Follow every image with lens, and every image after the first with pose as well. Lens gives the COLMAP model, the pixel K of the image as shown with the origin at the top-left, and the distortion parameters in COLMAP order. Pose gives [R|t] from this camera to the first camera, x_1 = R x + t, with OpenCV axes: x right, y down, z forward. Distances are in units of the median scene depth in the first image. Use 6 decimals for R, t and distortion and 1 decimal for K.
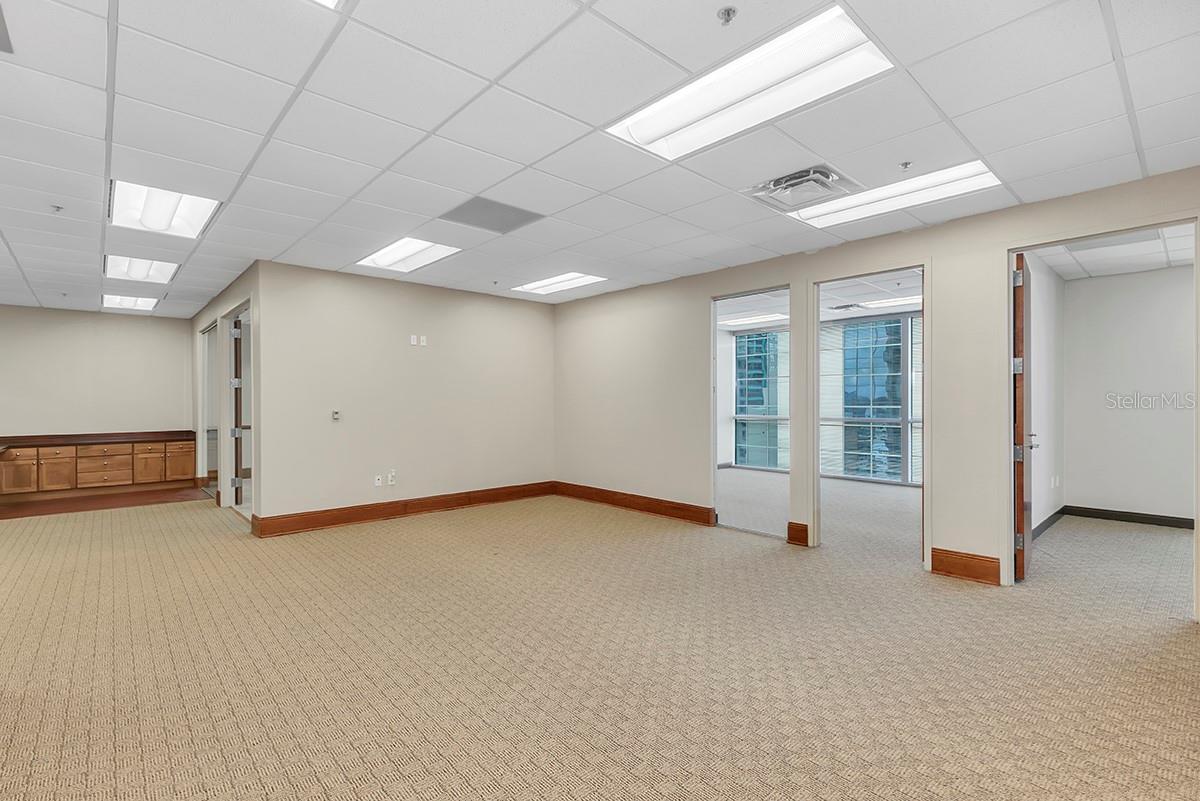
lens RADIAL K [[548.0, 0, 609.4], [0, 548.0, 397.3], [0, 0, 1]] dist [0.012295, -0.002821]
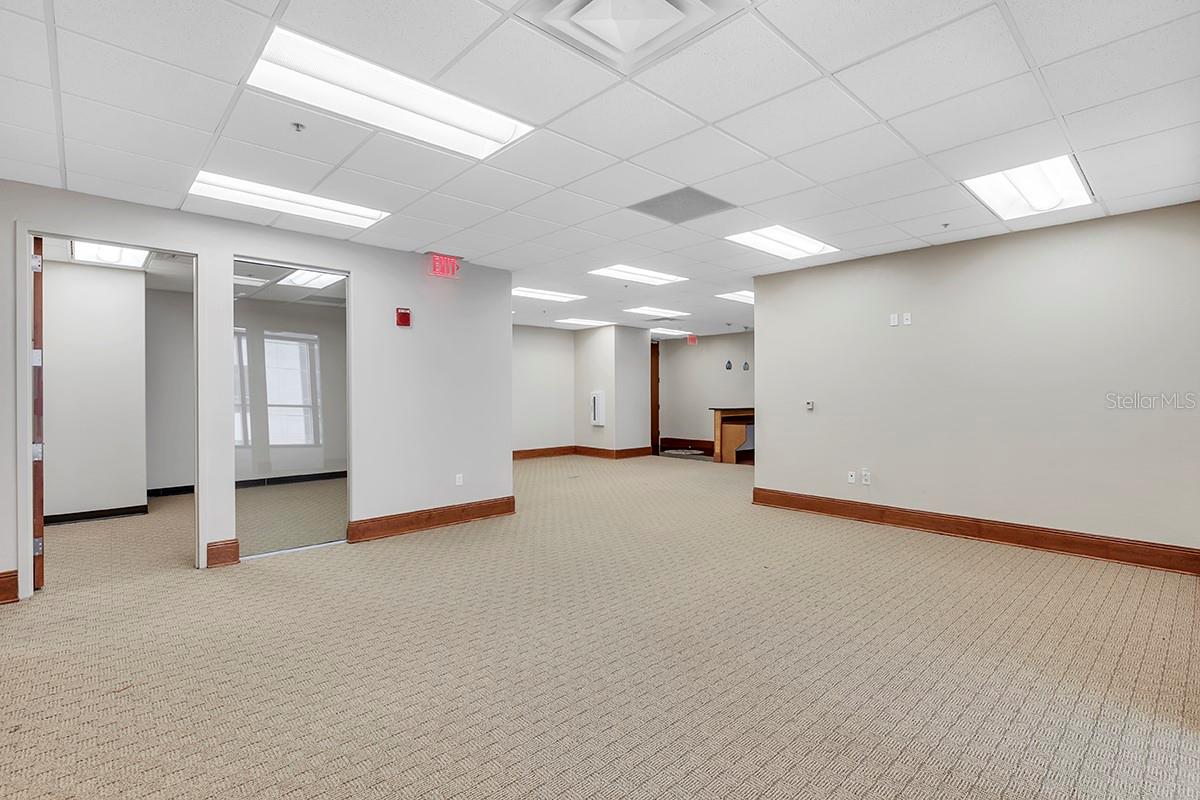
lens RADIAL K [[548.0, 0, 578.4], [0, 548.0, 397.2], [0, 0, 1]] dist [0.012295, -0.002821]
pose [[0.008539, 0.011772, -0.999894, 0.792376], [0.002193, 0.999928, 0.011791, 0.004558], [0.999961, -0.002293, 0.008513, 0.835643]]
